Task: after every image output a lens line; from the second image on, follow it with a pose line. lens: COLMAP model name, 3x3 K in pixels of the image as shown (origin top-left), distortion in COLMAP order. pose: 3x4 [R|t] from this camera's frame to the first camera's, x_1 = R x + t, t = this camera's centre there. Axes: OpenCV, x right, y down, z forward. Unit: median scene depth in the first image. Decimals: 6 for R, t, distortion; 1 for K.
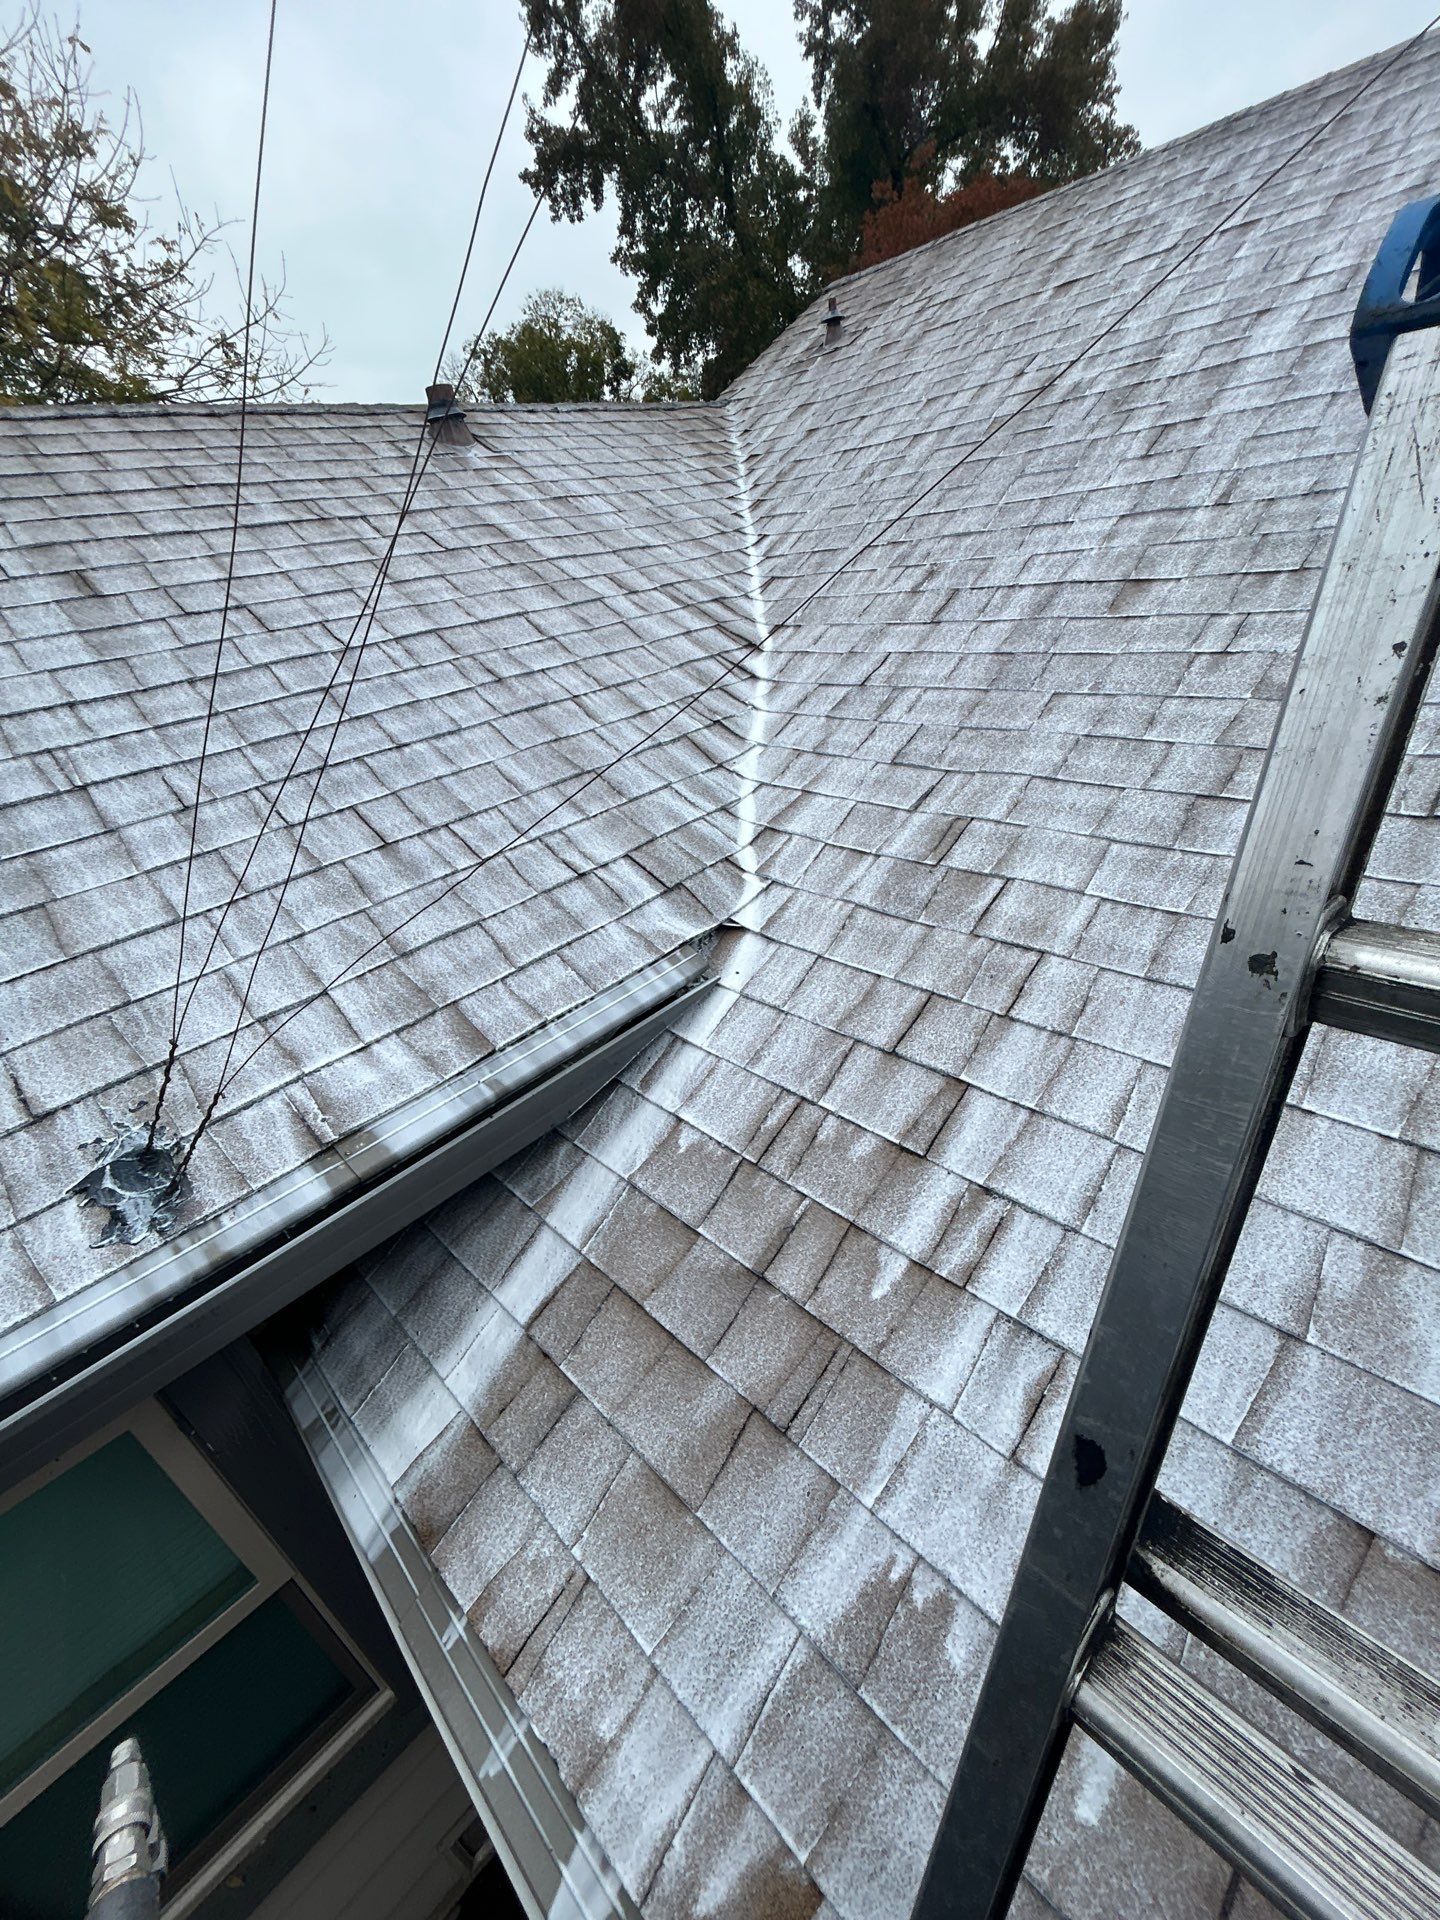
lens RADIAL K [[769.3, 0, 721.1], [0, 769.3, 960.9], [0, 0, 1]] dist [0.001106, -0.000947]
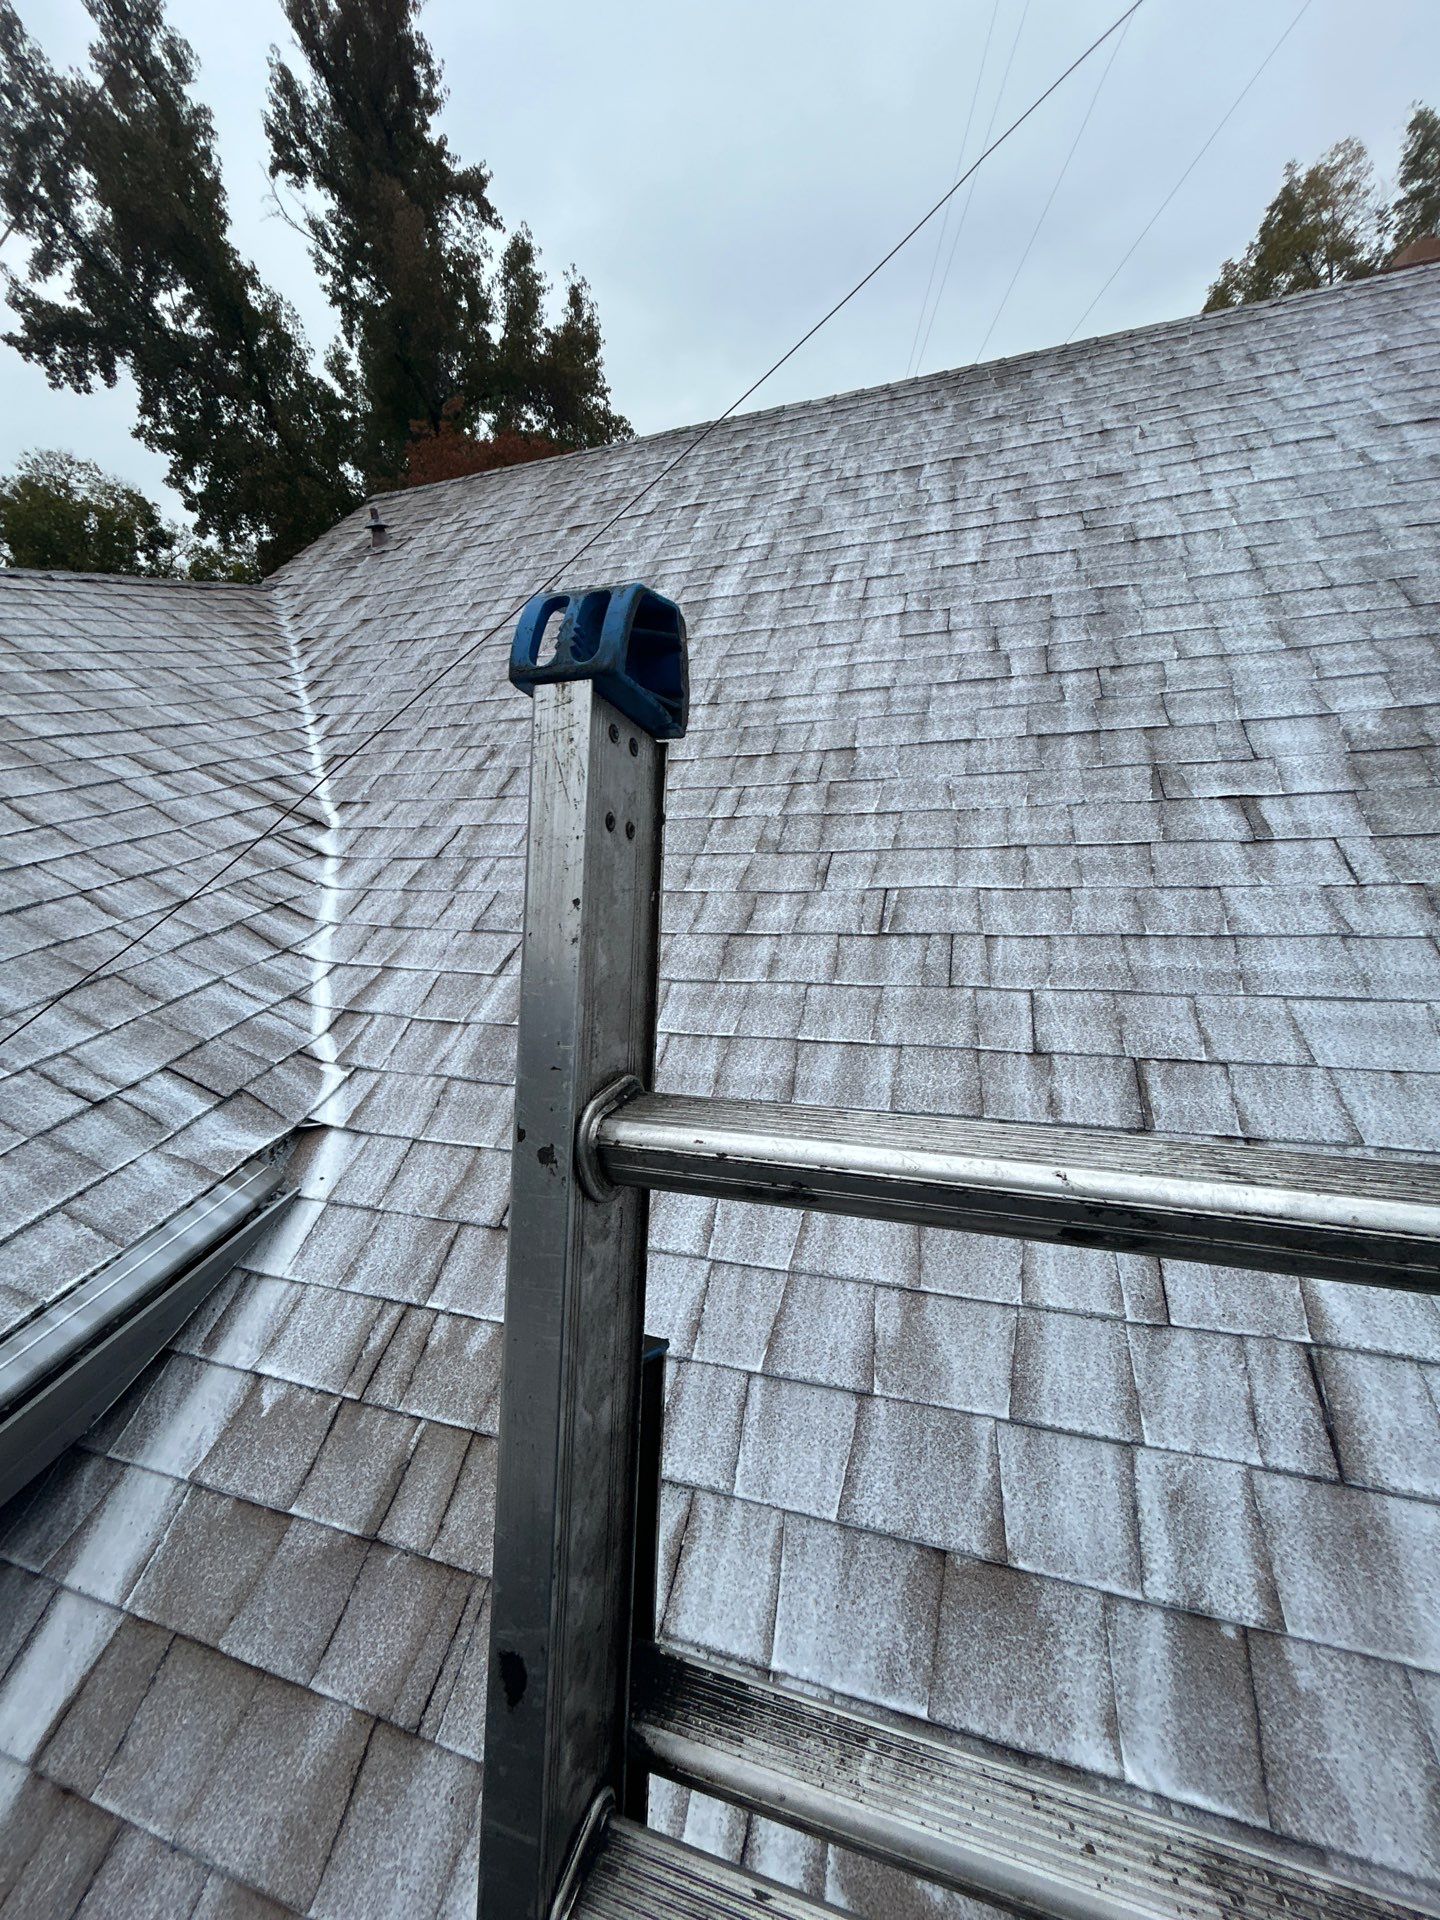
lens RADIAL K [[769.3, 0, 720.3], [0, 769.3, 960.6], [0, 0, 1]] dist [0.001106, -0.000947]
pose [[0.889441, -0.121163, 0.440698, 0.043264], [0.201629, 0.969342, -0.140434, -0.006510], [-0.410172, 0.213765, 0.886602, -0.022198]]
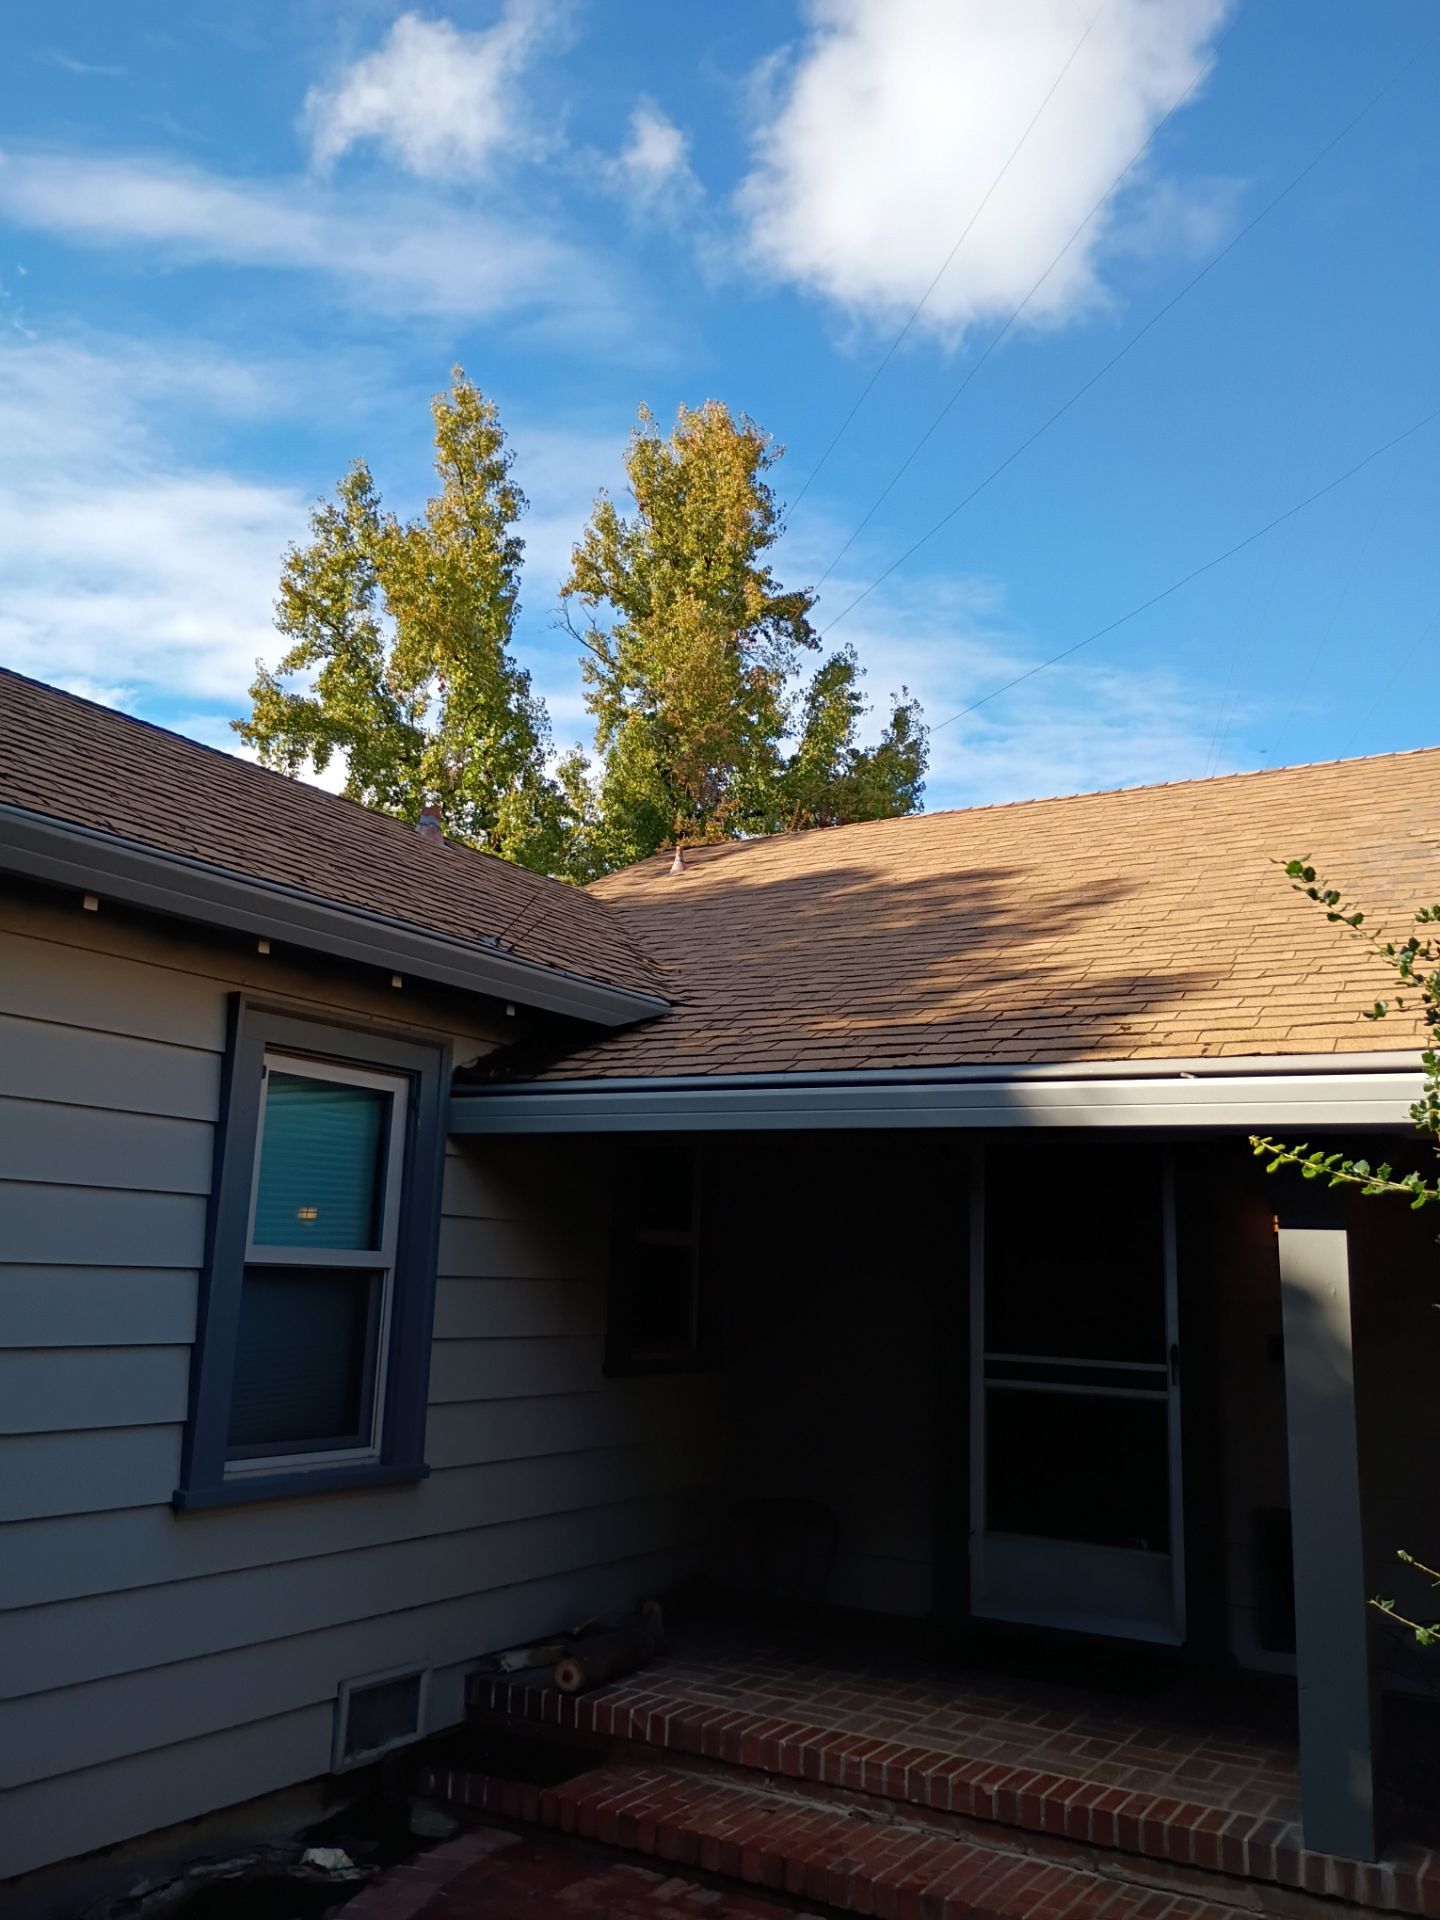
lens RADIAL K [[1610.8, 0, 733.6], [0, 1610.8, 923.0], [0, 0, 1]] dist [0.075668, -0.084036]
pose [[0.956263, 0.216698, 0.196478, -0.357387], [-0.027702, 0.735771, -0.676663, 1.906787], [-0.291195, 0.641625, 0.709594, -1.555118]]
